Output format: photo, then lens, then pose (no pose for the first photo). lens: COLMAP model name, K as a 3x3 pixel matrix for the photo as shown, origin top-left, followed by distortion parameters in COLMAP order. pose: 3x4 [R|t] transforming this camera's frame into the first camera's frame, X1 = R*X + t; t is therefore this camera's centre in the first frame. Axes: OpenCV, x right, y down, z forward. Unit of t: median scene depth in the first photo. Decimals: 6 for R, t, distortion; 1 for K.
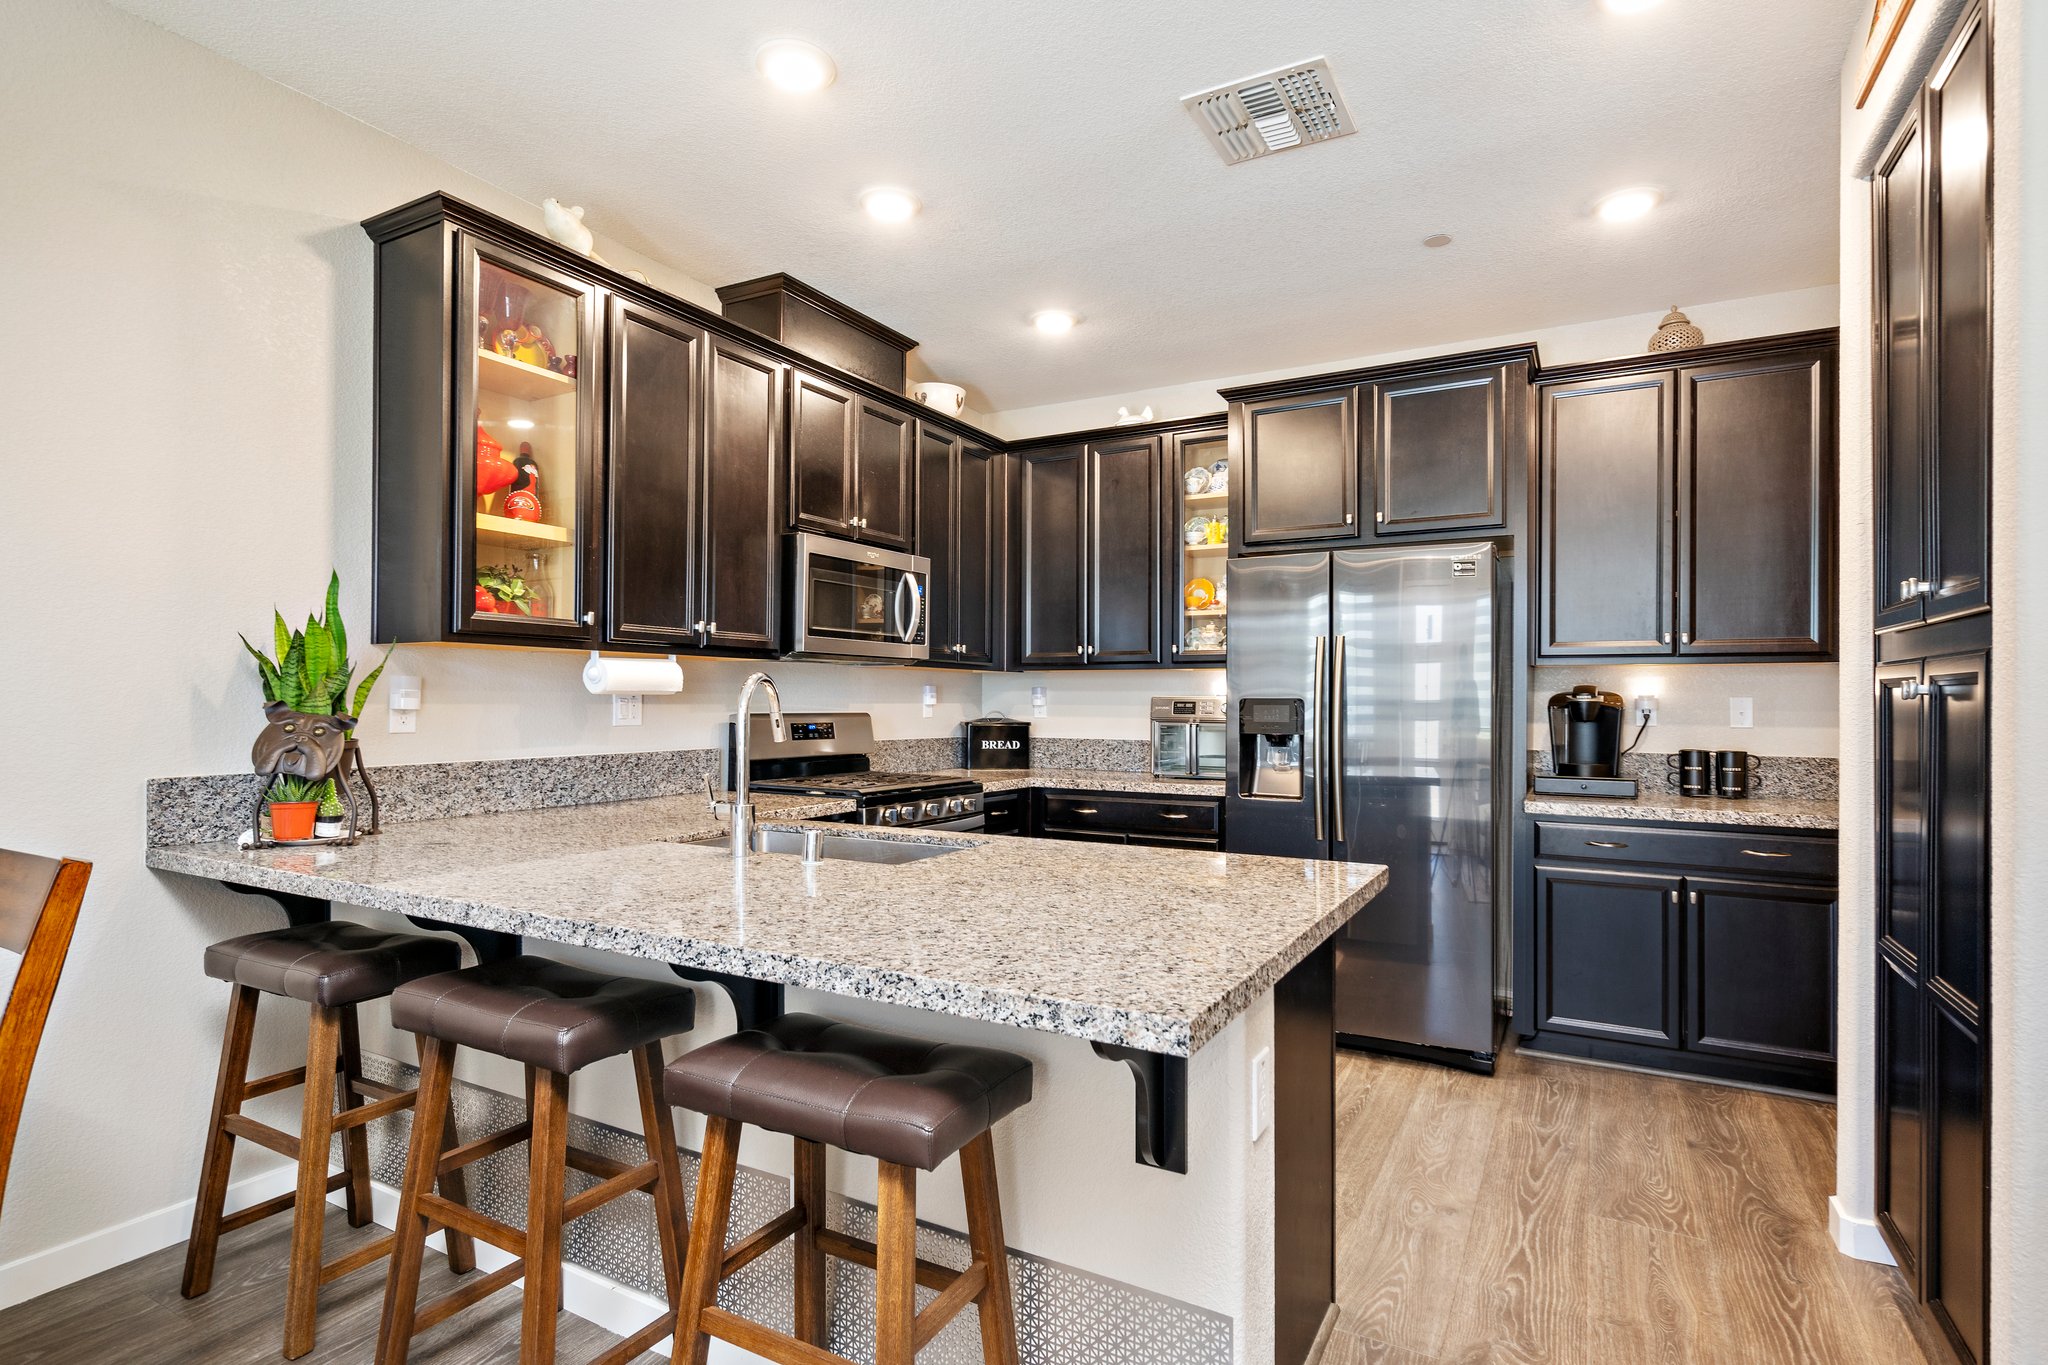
lens RADIAL K [[1000.7, 0, 1008.5], [0, 1000.7, 692.5], [0, 0, 1]] dist [0.002764, -0.000650]
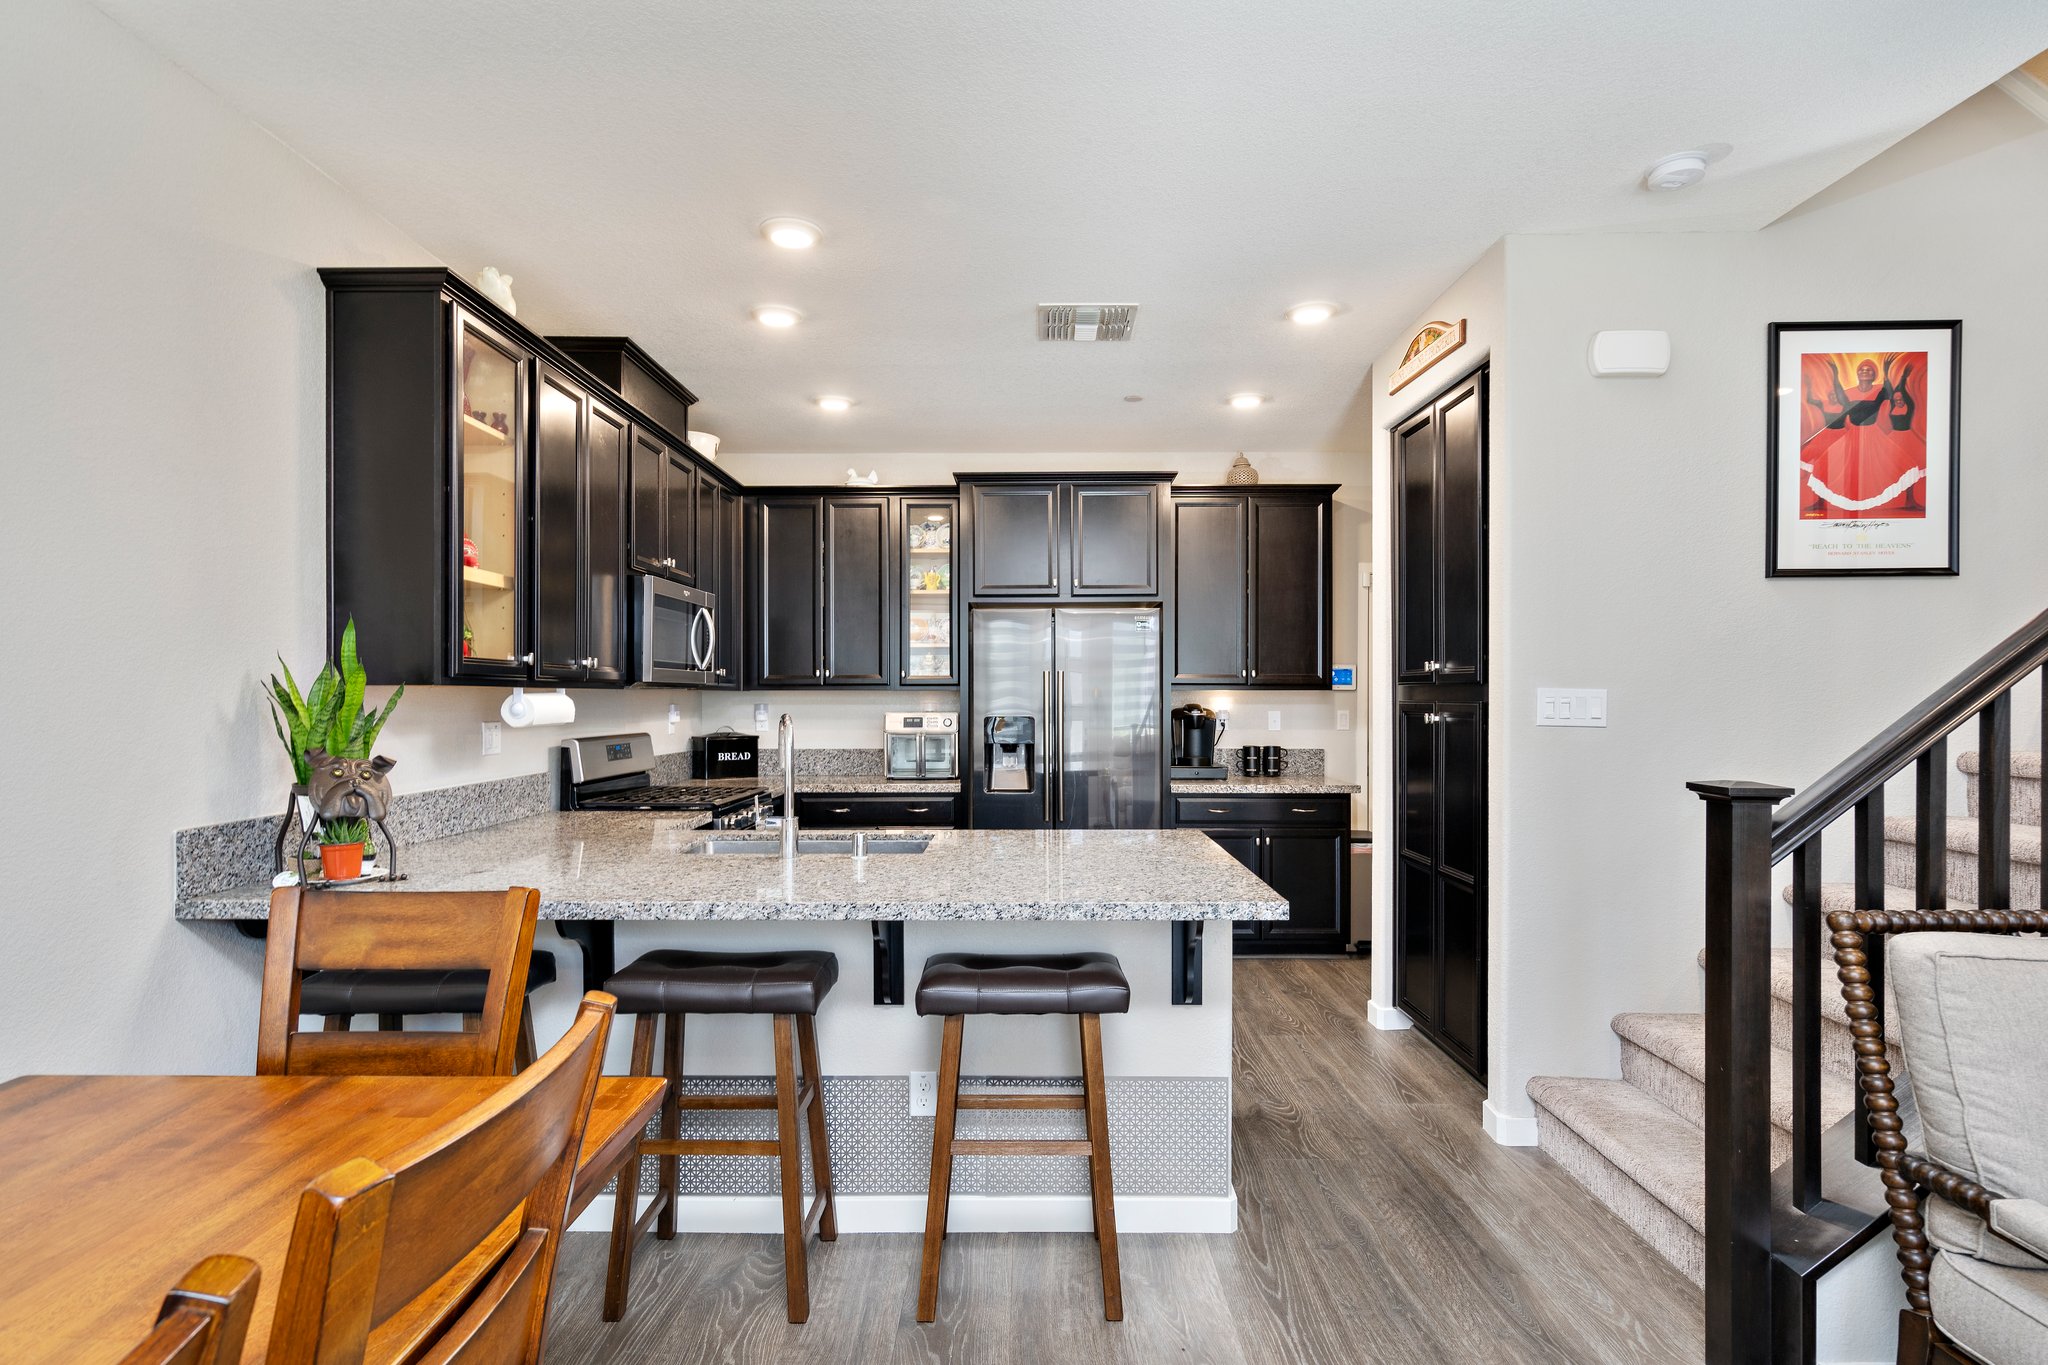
lens RADIAL K [[1000.7, 0, 977.4], [0, 1000.7, 700.1], [0, 0, 1]] dist [0.002764, -0.000650]
pose [[0.884992, -0.008586, 0.465527, -0.399900], [0.002431, 0.999902, 0.013820, -0.035150], [-0.465600, -0.011098, 0.884926, -0.154944]]
